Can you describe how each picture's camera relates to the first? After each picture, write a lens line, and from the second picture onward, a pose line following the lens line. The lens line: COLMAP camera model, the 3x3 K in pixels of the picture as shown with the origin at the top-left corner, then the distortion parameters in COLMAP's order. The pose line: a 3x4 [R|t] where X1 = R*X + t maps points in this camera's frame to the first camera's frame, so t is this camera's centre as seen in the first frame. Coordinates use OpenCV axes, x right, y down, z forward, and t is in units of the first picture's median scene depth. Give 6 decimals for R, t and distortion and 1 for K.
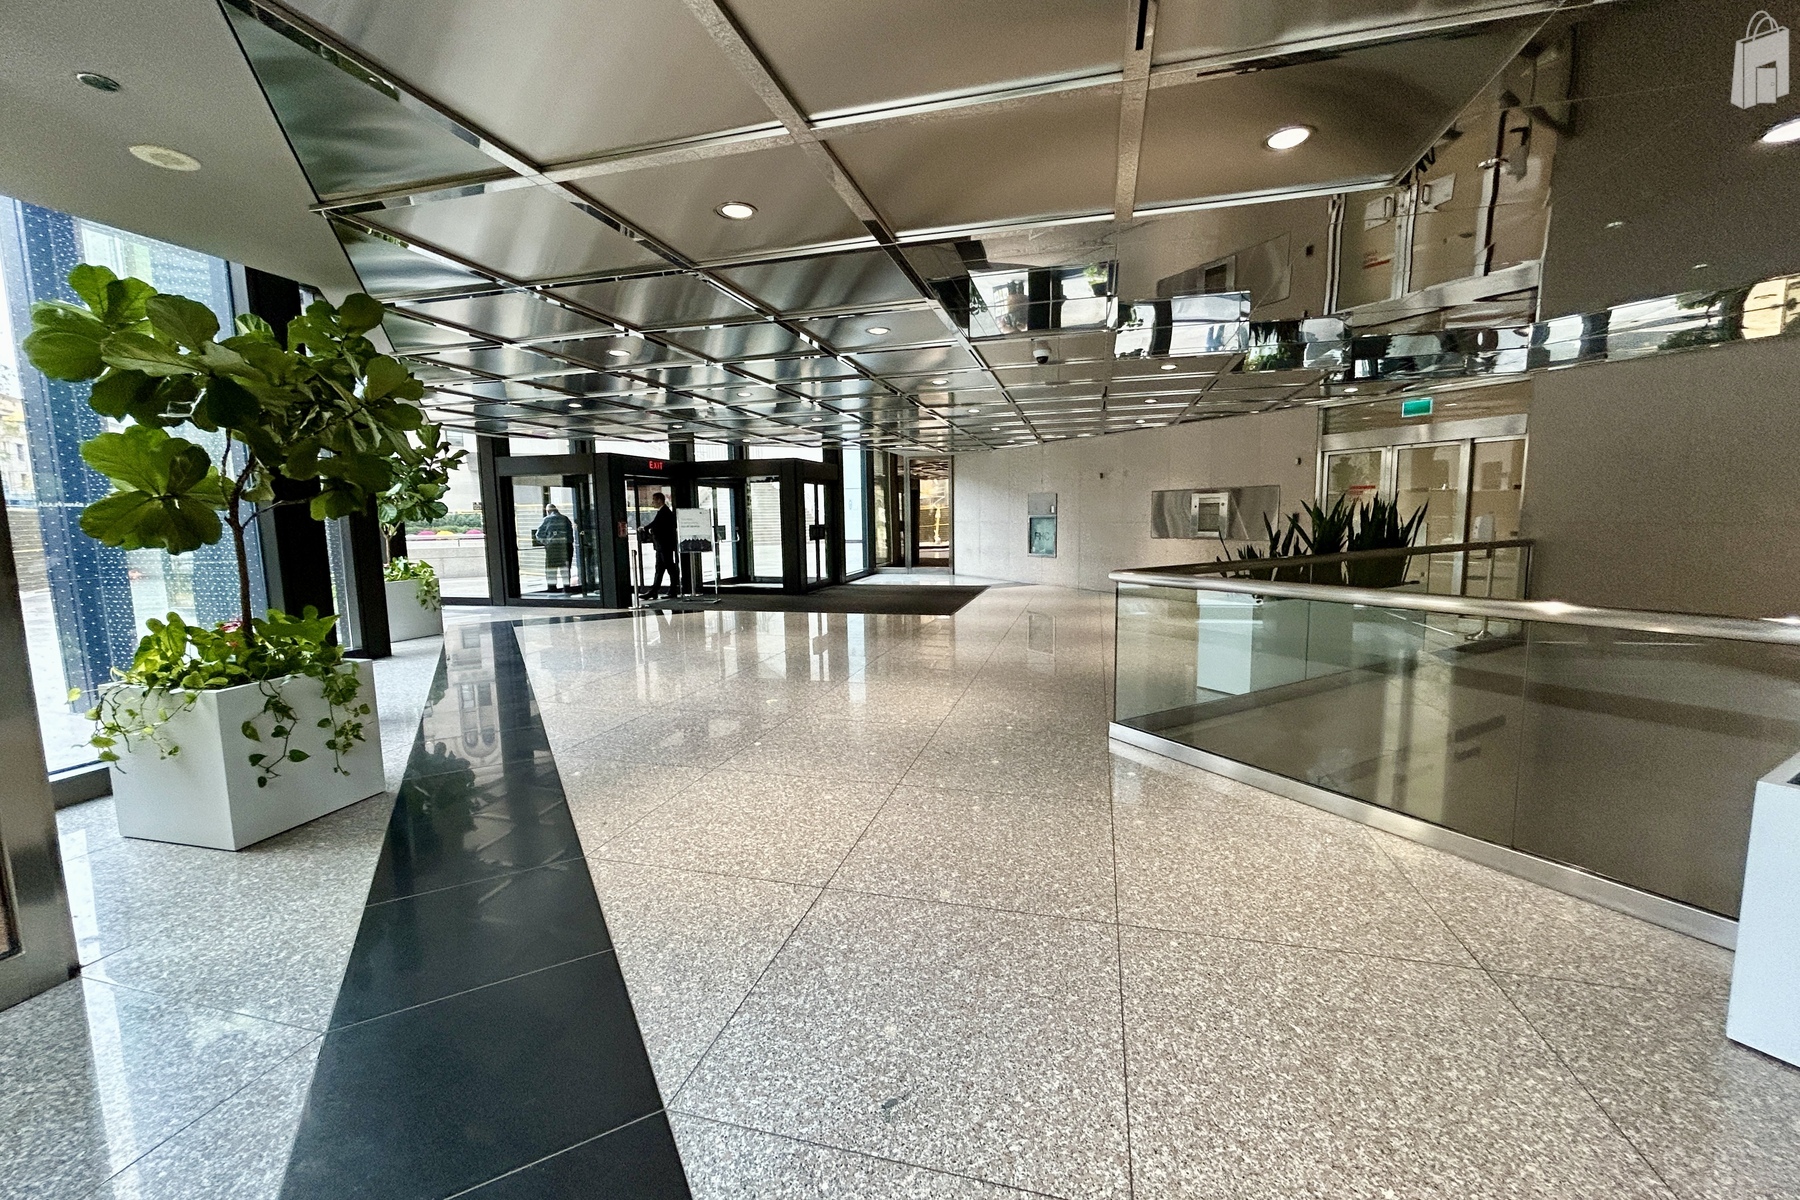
lens RADIAL K [[718.7, 0, 900.0], [0, 718.7, 600.0], [0, 0, 1]] dist [0.000060, -0.000411]
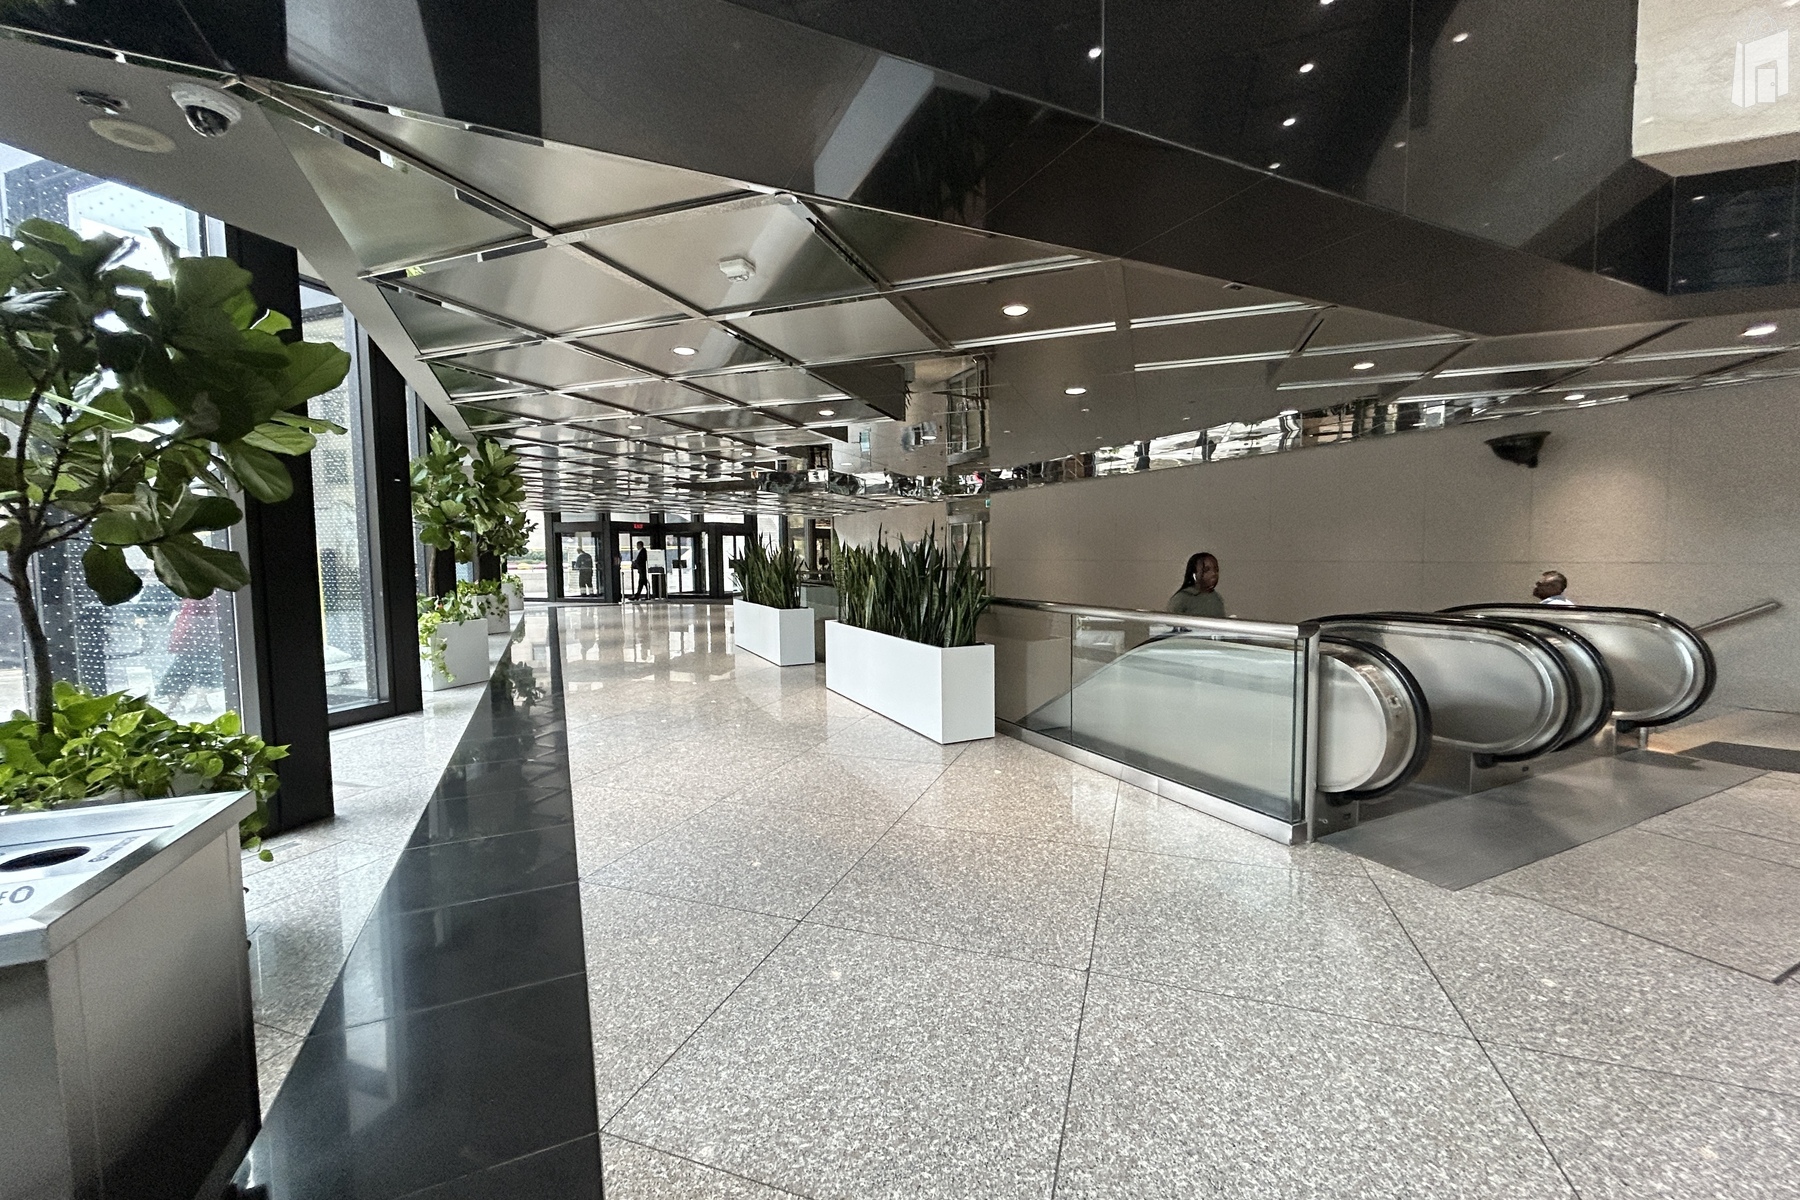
lens RADIAL K [[718.7, 0, 900.0], [0, 718.7, 600.0], [0, 0, 1]] dist [0.000060, -0.000411]
pose [[0.996907, 0.009835, -0.077969, 0.469275], [-0.014010, 0.998487, -0.053183, 0.086653], [0.077328, 0.054111, 0.995536, -0.759851]]
